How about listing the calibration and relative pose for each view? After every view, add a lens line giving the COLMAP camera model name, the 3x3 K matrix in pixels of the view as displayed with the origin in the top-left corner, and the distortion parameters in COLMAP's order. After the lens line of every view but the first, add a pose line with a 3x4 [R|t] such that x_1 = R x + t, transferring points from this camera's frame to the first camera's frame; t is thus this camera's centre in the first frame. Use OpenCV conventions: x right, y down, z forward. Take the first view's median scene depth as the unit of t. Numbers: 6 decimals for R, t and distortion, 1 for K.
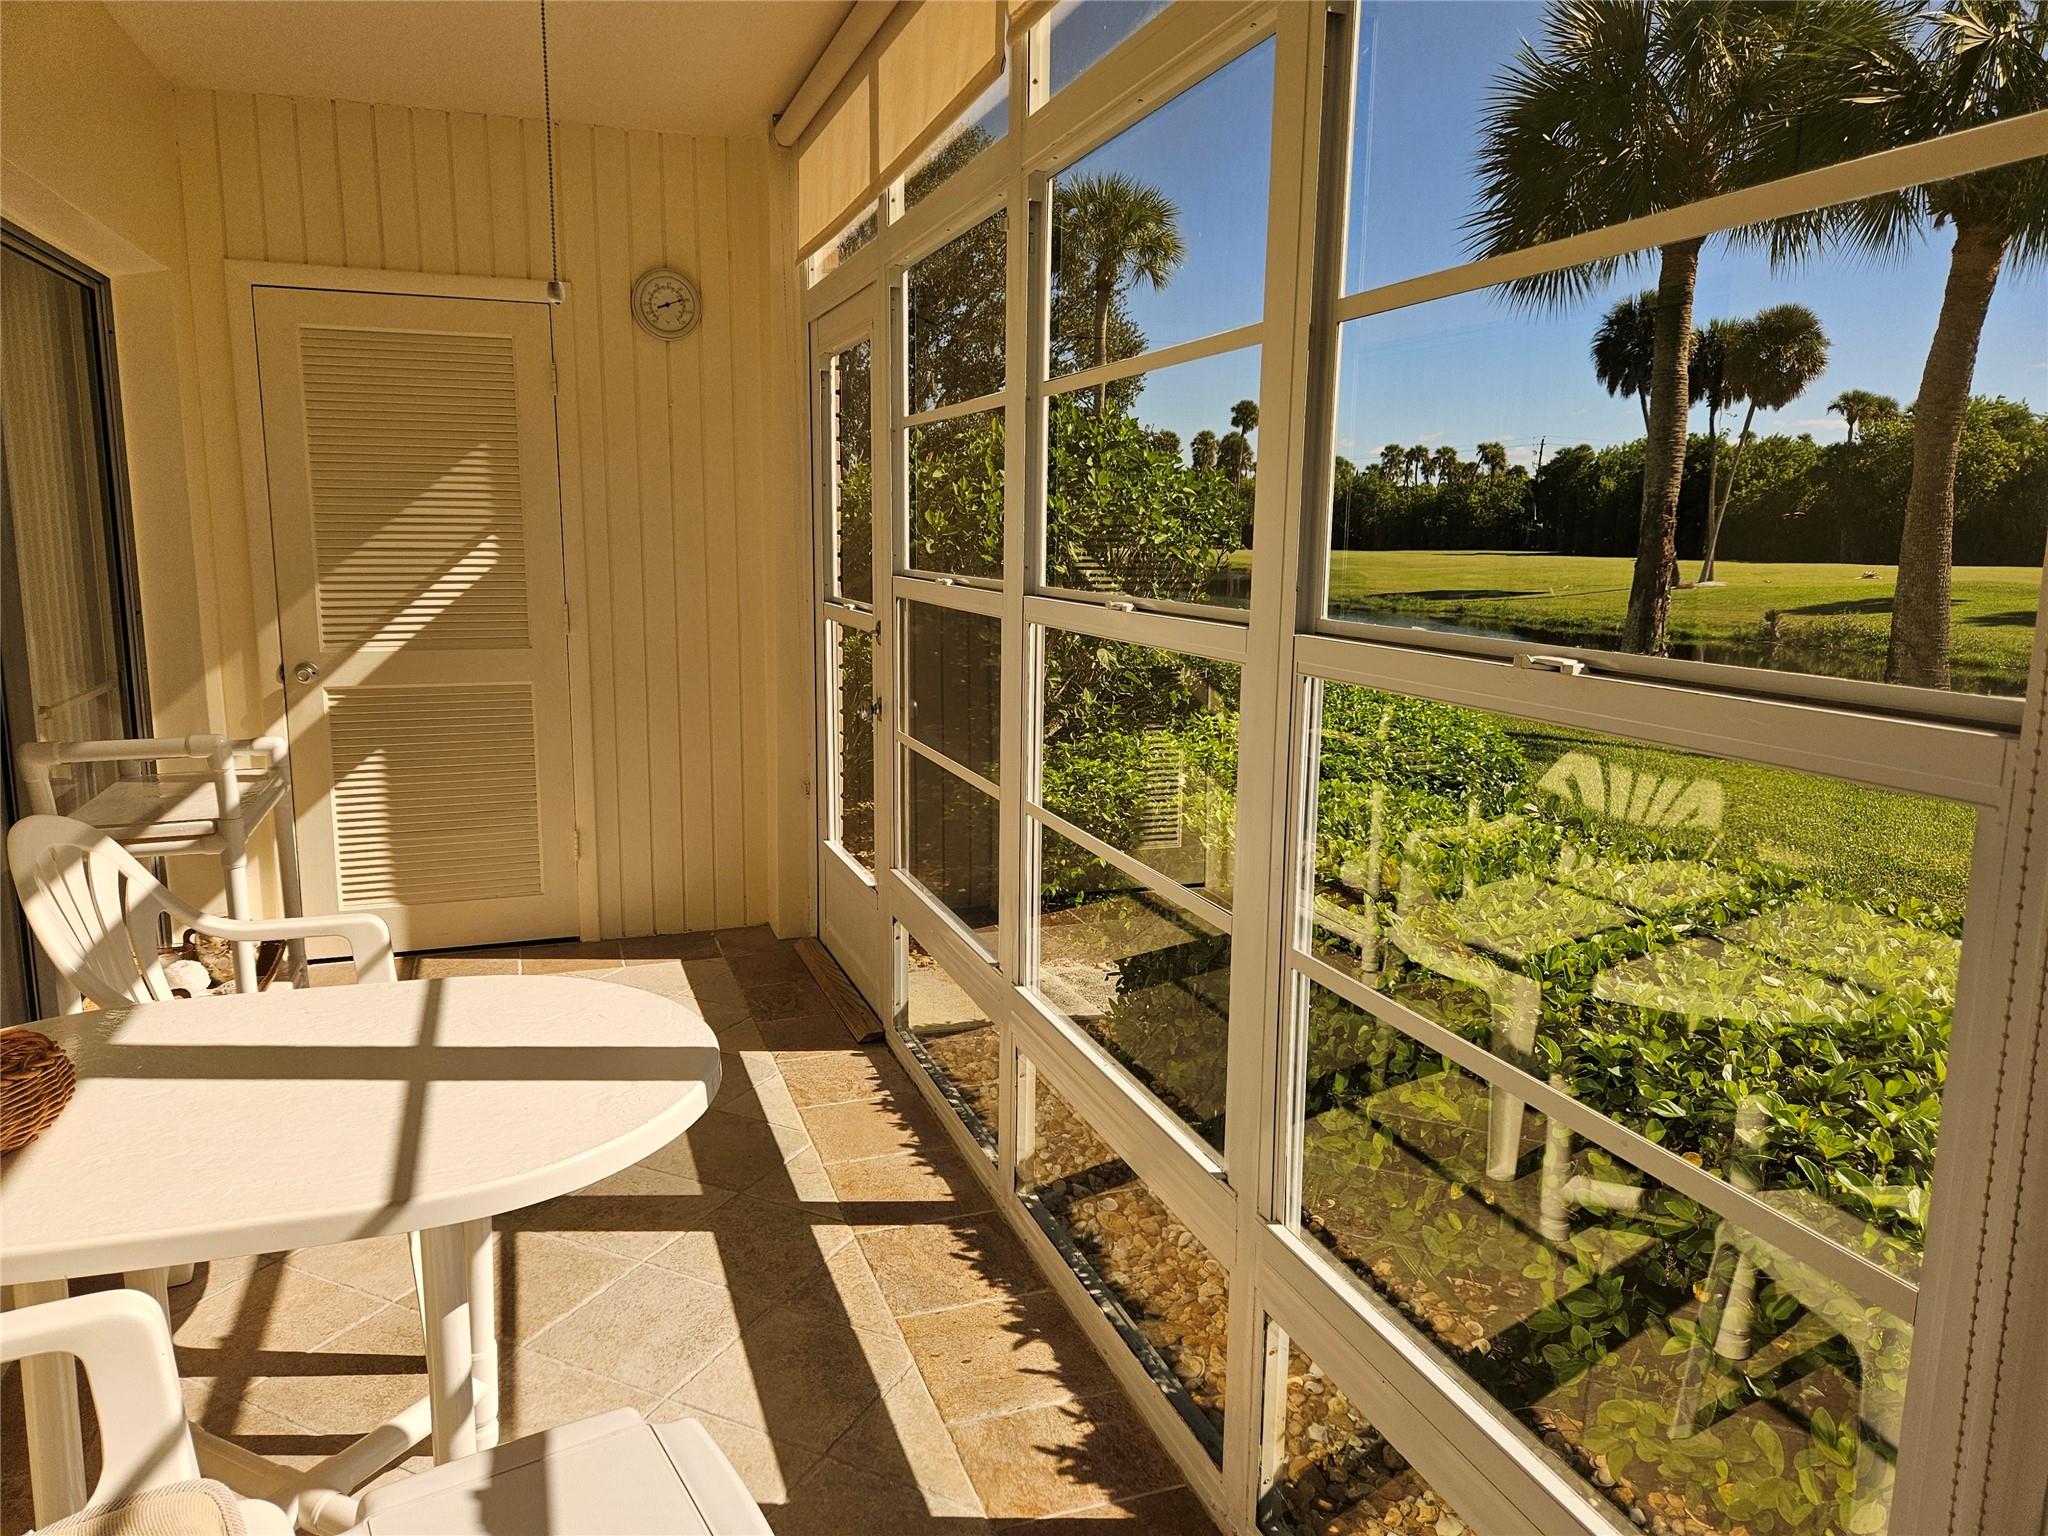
lens RADIAL K [[1378.7, 0, 1013.5], [0, 1378.7, 752.4], [0, 0, 1]] dist [0.073648, -0.064336]
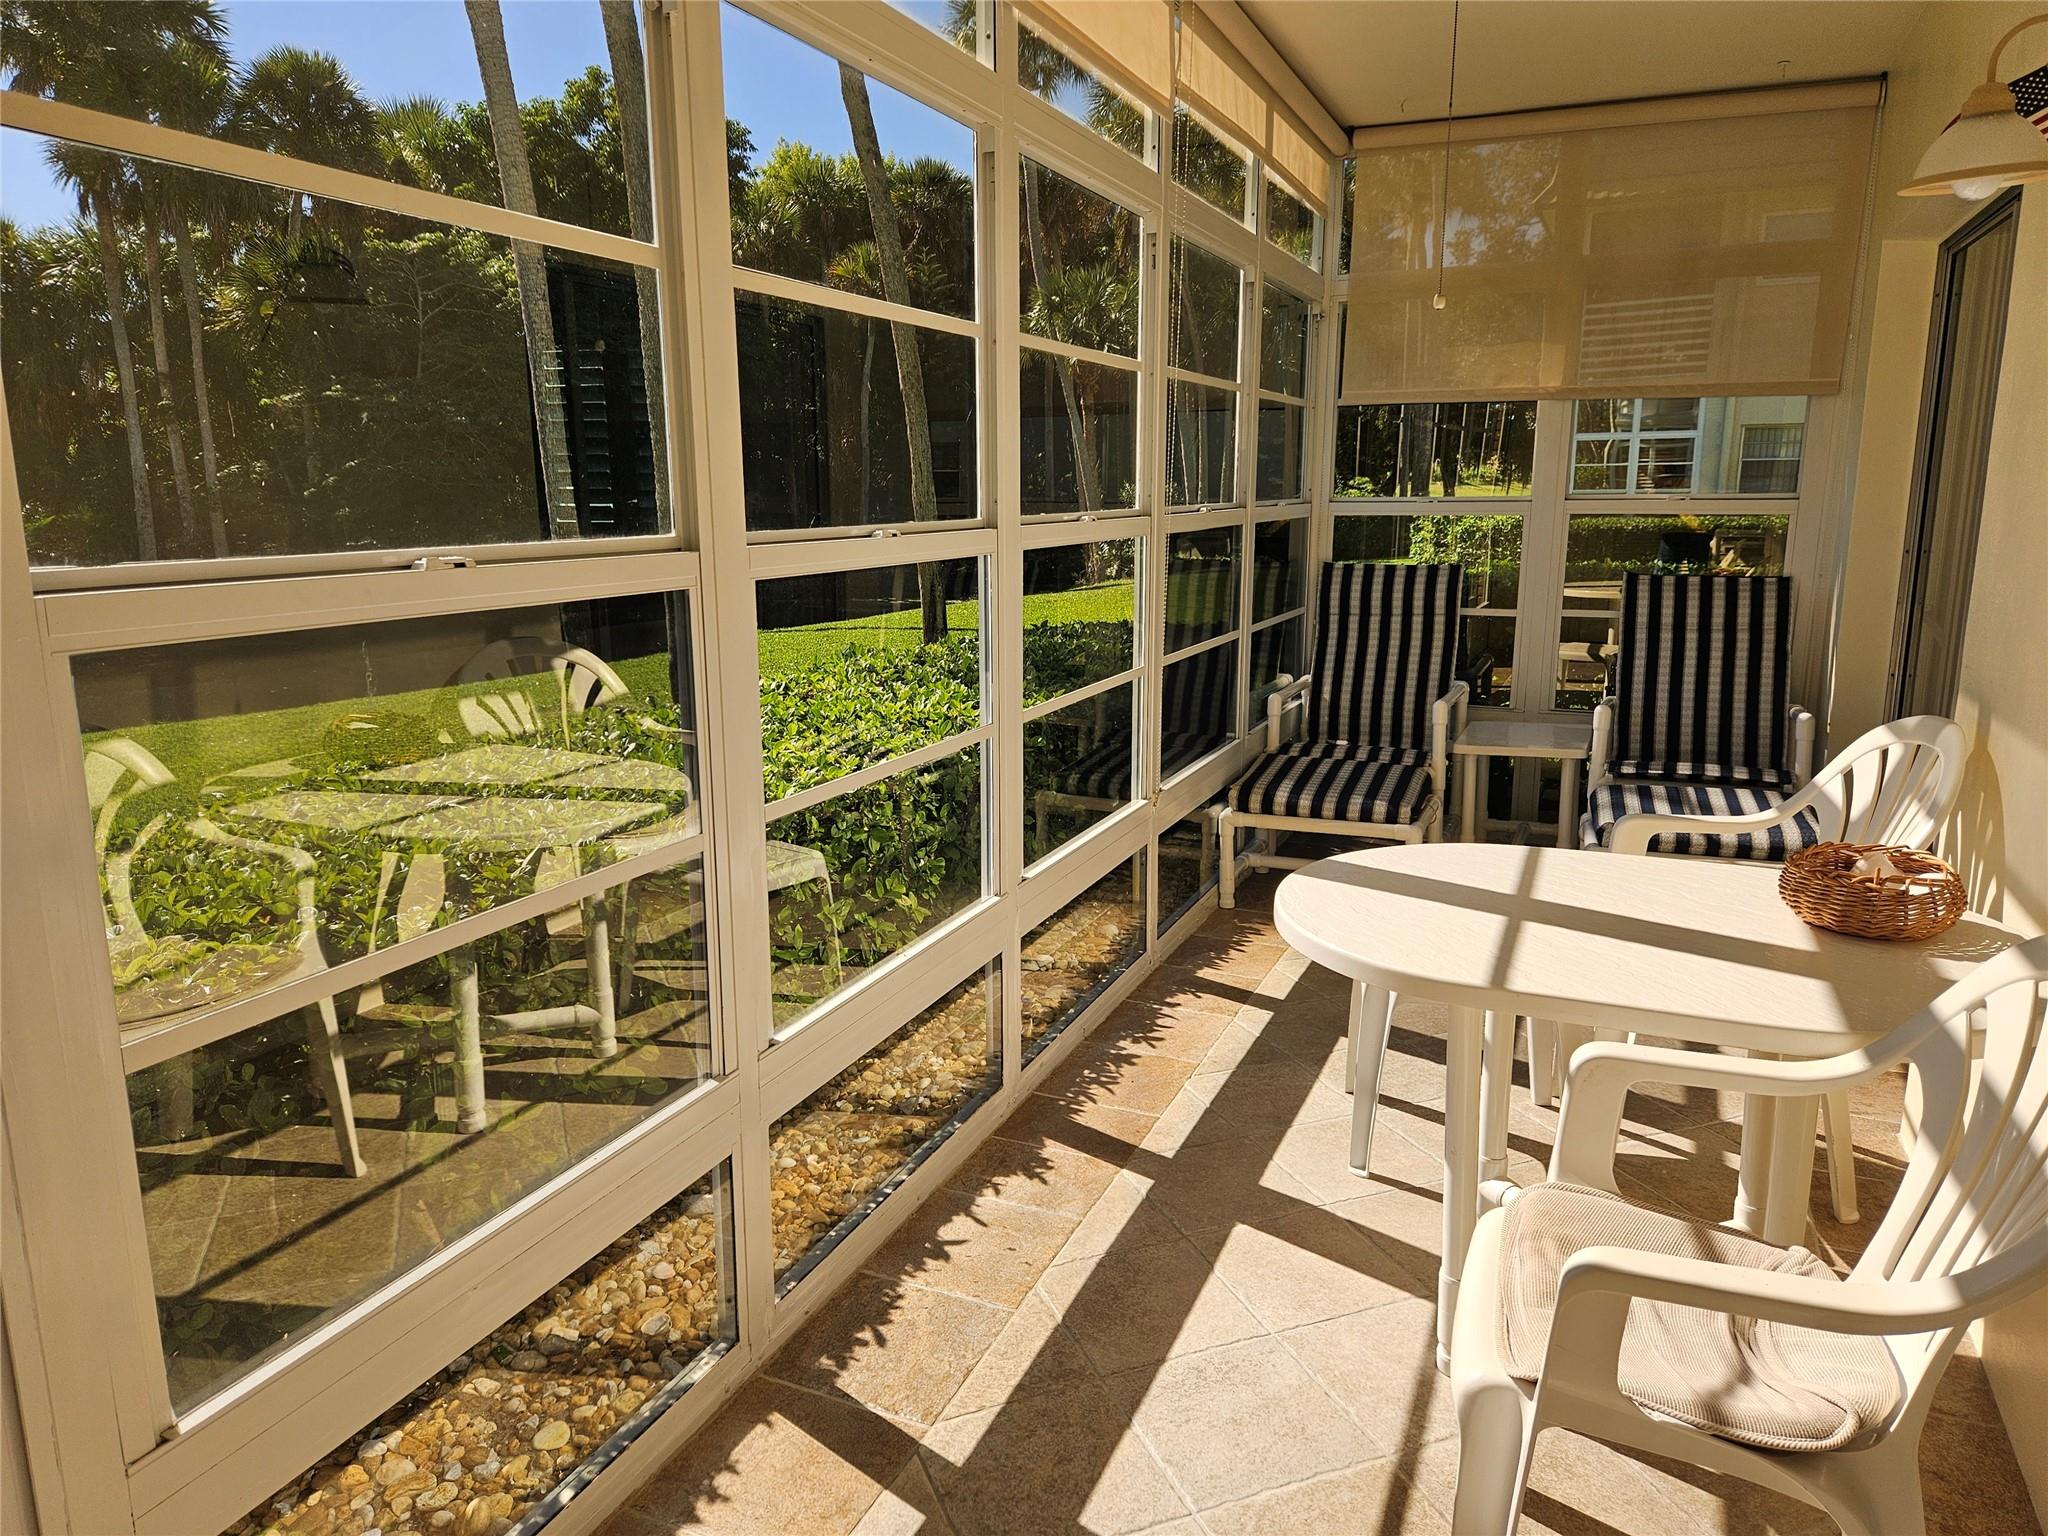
lens RADIAL K [[1378.7, 0, 1013.5], [0, 1378.7, 752.4], [0, 0, 1]] dist [0.073648, -0.064336]
pose [[-0.721353, -0.138419, 0.678595, -0.692580], [0.111357, 0.943894, 0.310908, -0.246502], [-0.683557, 0.299841, -0.665467, 1.573085]]
